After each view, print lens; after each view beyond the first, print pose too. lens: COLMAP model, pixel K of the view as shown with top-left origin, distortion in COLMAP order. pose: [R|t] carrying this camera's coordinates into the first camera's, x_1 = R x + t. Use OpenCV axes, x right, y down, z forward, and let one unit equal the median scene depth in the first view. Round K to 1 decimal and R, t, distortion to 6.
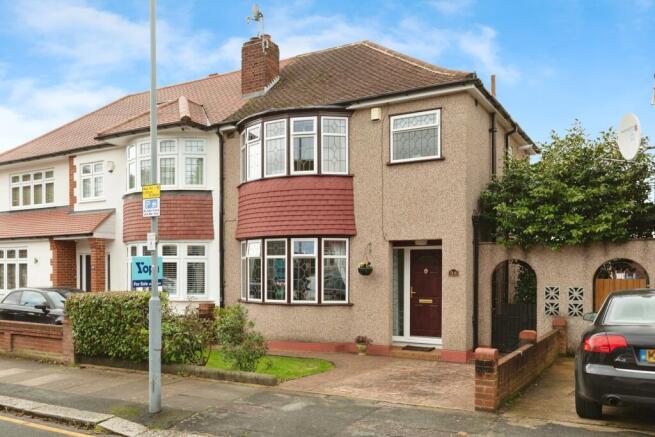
lens RADIAL K [[458.1, 0, 327.2], [0, 458.1, 215.4], [0, 0, 1]] dist [-0.005504, 0.001250]
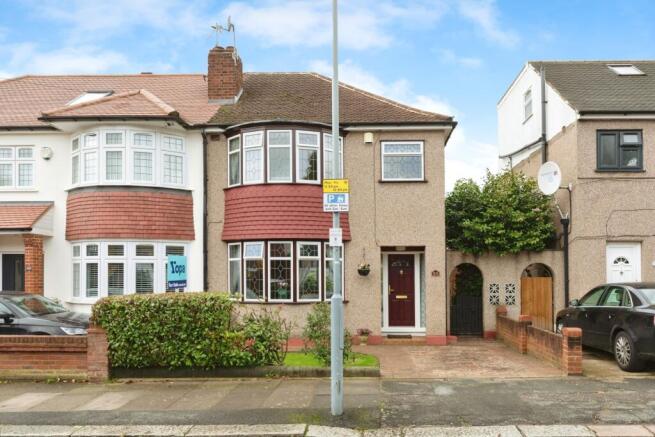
lens RADIAL K [[391.8, 0, 327.5], [0, 391.8, 222.4], [0, 0, 1]] dist [-0.000538, 0.000088]
pose [[0.909410, 0.053875, 0.412397, -0.401684], [-0.048009, 0.998544, -0.024580, 0.025231], [-0.413121, 0.002554, 0.910673, 0.134887]]
